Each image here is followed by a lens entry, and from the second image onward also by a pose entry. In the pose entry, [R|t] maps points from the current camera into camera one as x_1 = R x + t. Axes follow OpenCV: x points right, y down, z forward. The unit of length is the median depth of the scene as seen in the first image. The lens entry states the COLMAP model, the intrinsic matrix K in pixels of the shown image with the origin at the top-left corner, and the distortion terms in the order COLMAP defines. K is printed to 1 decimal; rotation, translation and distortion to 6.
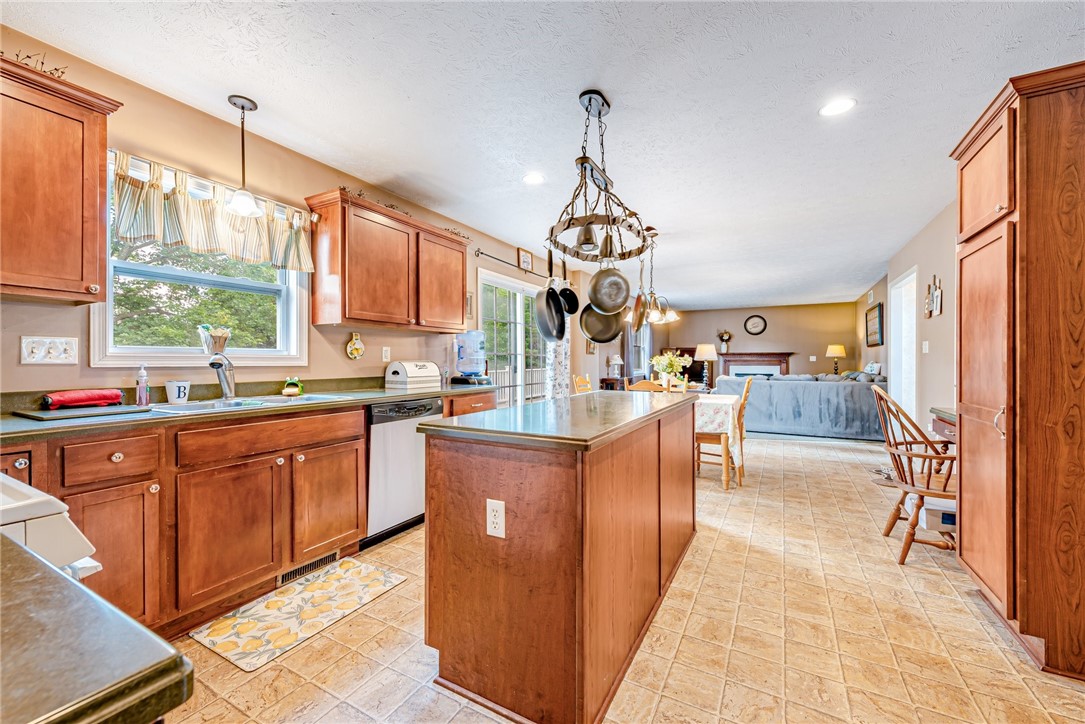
lens RADIAL K [[432.0, 0, 542.5], [0, 432.0, 362.0], [0, 0, 1]] dist [0.000279, -0.000025]
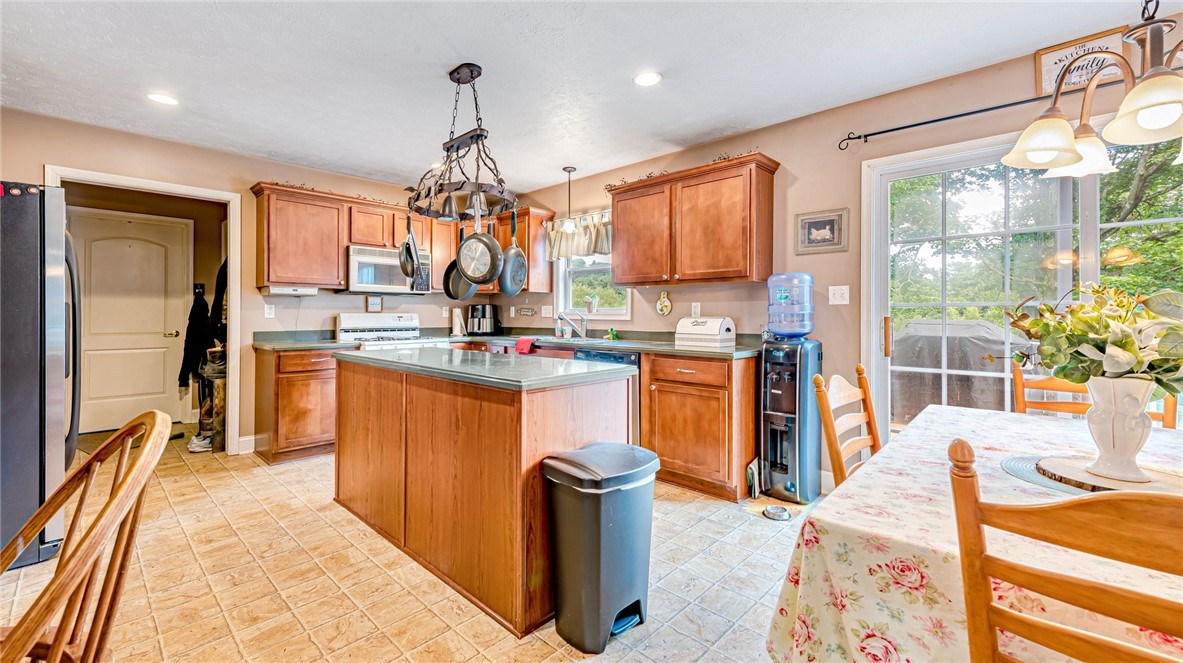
lens RADIAL K [[481.3, 0, 594.0], [0, 481.3, 319.3], [0, 0, 1]] dist [0.001027, 0.000074]
pose [[-0.243250, 0.011481, -0.969896, 1.173933], [-0.010258, 0.999844, 0.014408, -0.016730], [0.969909, 0.013454, -0.243094, 1.586776]]
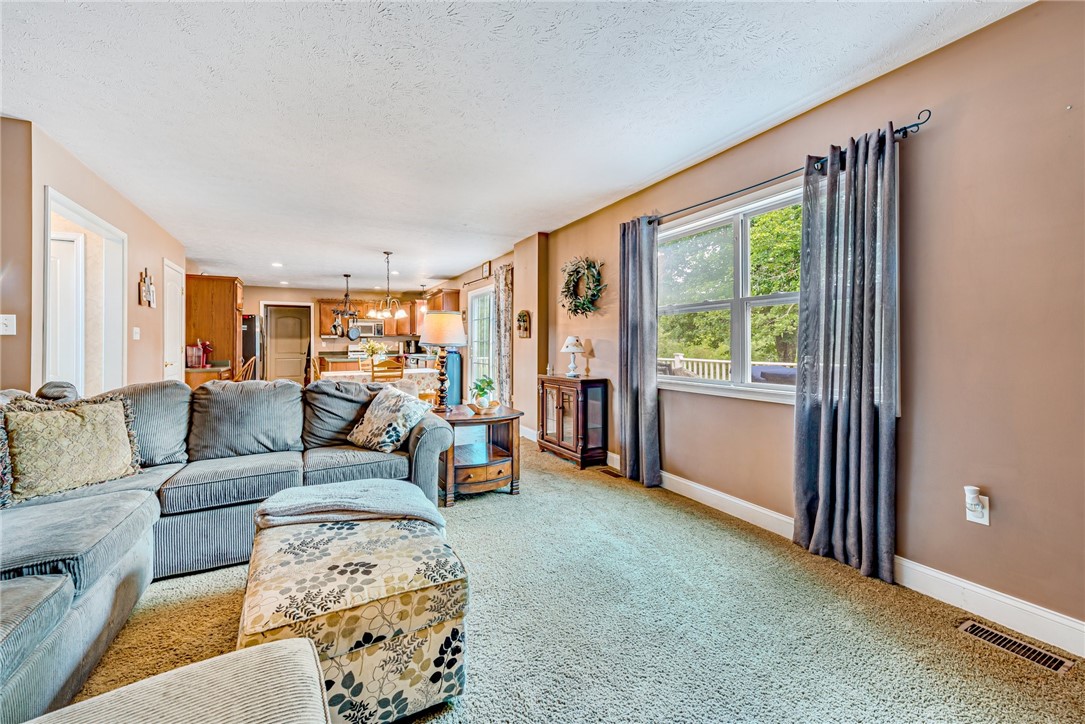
lens RADIAL K [[437.0, 0, 542.4], [0, 437.0, 342.4], [0, 0, 1]] dist [0.000250, 0.000003]
pose [[-0.542403, -0.000082, -0.840119, 2.298850], [-0.001560, 0.999998, 0.000910, -0.036349], [0.840117, 0.001805, -0.542402, 4.345477]]
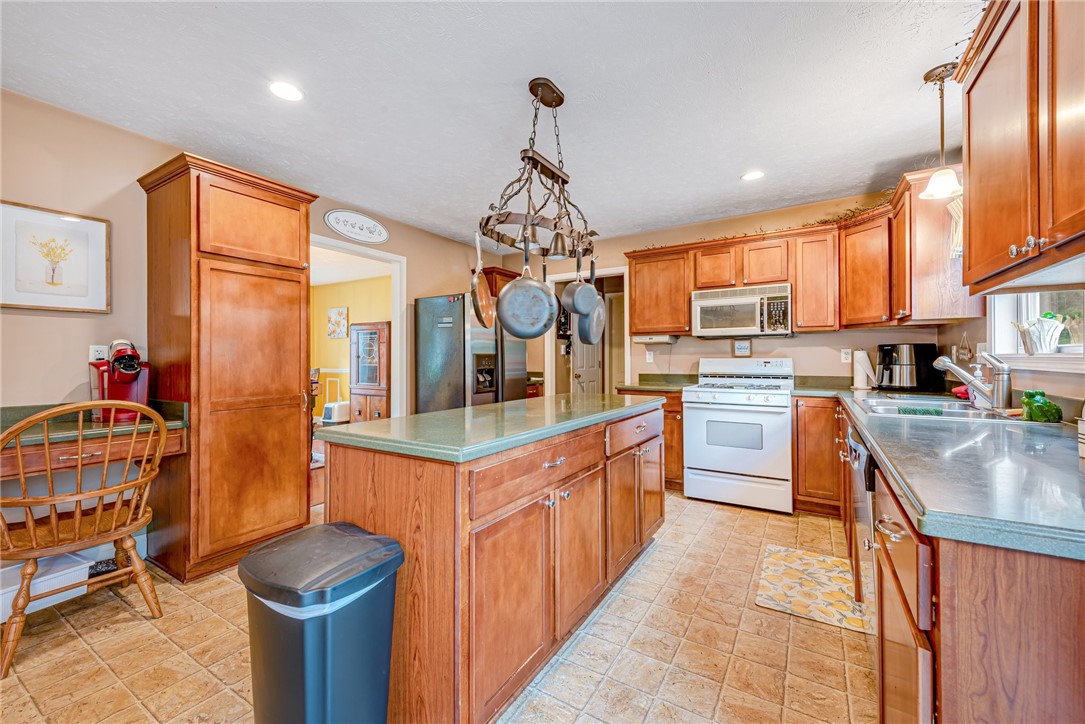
lens RADIAL K [[433.9, 0, 539.4], [0, 433.9, 351.0], [0, 0, 1]] dist [0.001642, 0.000076]
pose [[-0.998463, 0.004588, 0.055239, 0.082430], [0.004036, 0.999941, -0.010111, -0.017706], [-0.055282, -0.009872, -0.998422, 1.941263]]
